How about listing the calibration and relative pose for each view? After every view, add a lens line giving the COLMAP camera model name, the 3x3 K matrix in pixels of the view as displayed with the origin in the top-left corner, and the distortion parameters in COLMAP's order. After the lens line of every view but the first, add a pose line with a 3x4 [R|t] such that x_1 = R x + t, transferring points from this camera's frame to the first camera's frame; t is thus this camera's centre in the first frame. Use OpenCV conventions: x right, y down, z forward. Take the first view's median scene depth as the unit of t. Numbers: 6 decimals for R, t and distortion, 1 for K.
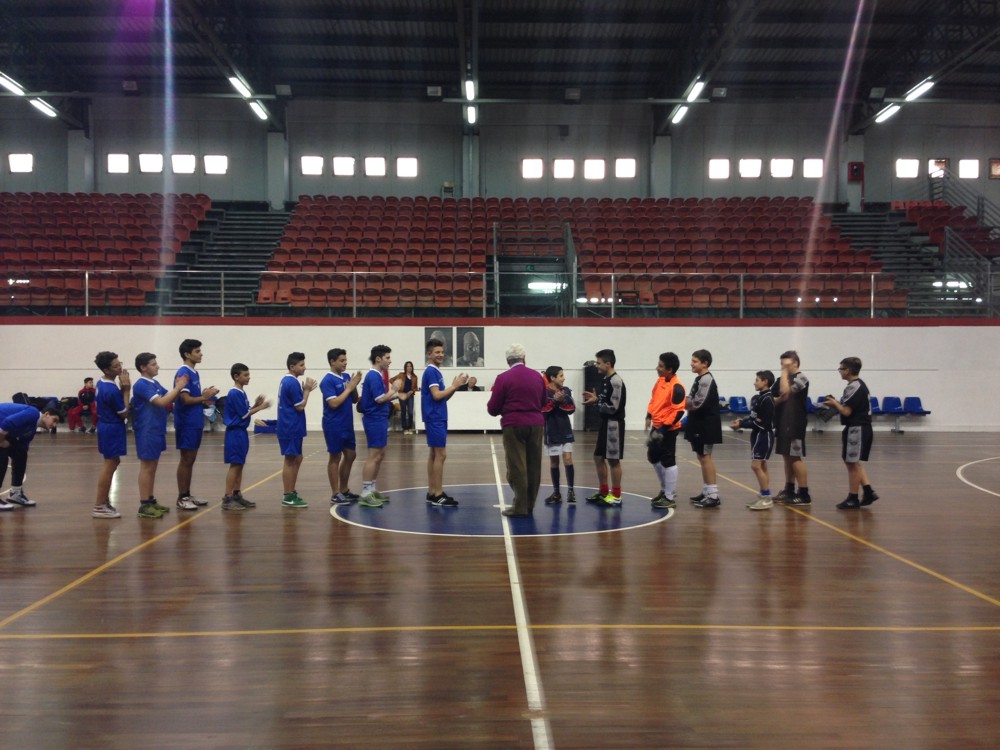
lens RADIAL K [[907.7, 0, 505.8], [0, 907.7, 374.6], [0, 0, 1]] dist [0.086508, -0.102857]
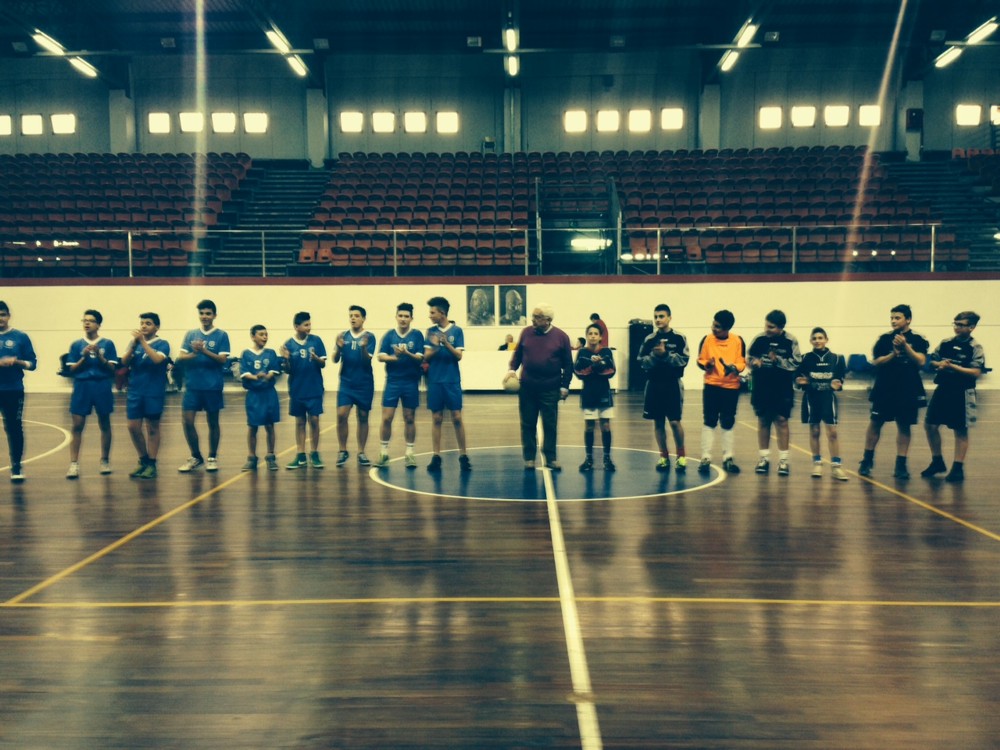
lens RADIAL K [[907.7, 0, 507.6], [0, 907.7, 373.2], [0, 0, 1]] dist [0.086508, -0.102857]
pose [[0.998953, -0.003684, -0.045605, 0.000191], [0.005665, 0.999042, 0.043385, 0.000071], [0.045402, -0.043597, 0.998017, 0.013560]]
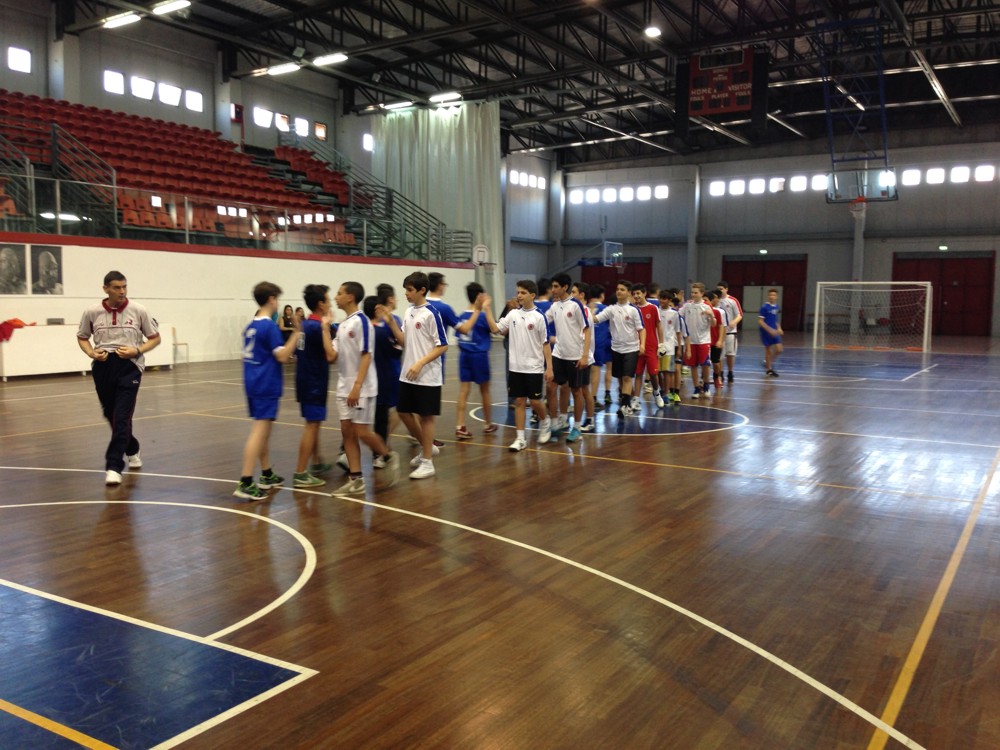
lens RADIAL K [[907.7, 0, 489.8], [0, 907.7, 356.1], [0, 0, 1]] dist [0.086508, -0.102857]
pose [[0.527089, -0.050564, 0.848304, -0.463478], [-0.009615, 0.997810, 0.065450, -0.009717], [-0.849755, -0.042654, 0.525449, 0.186305]]
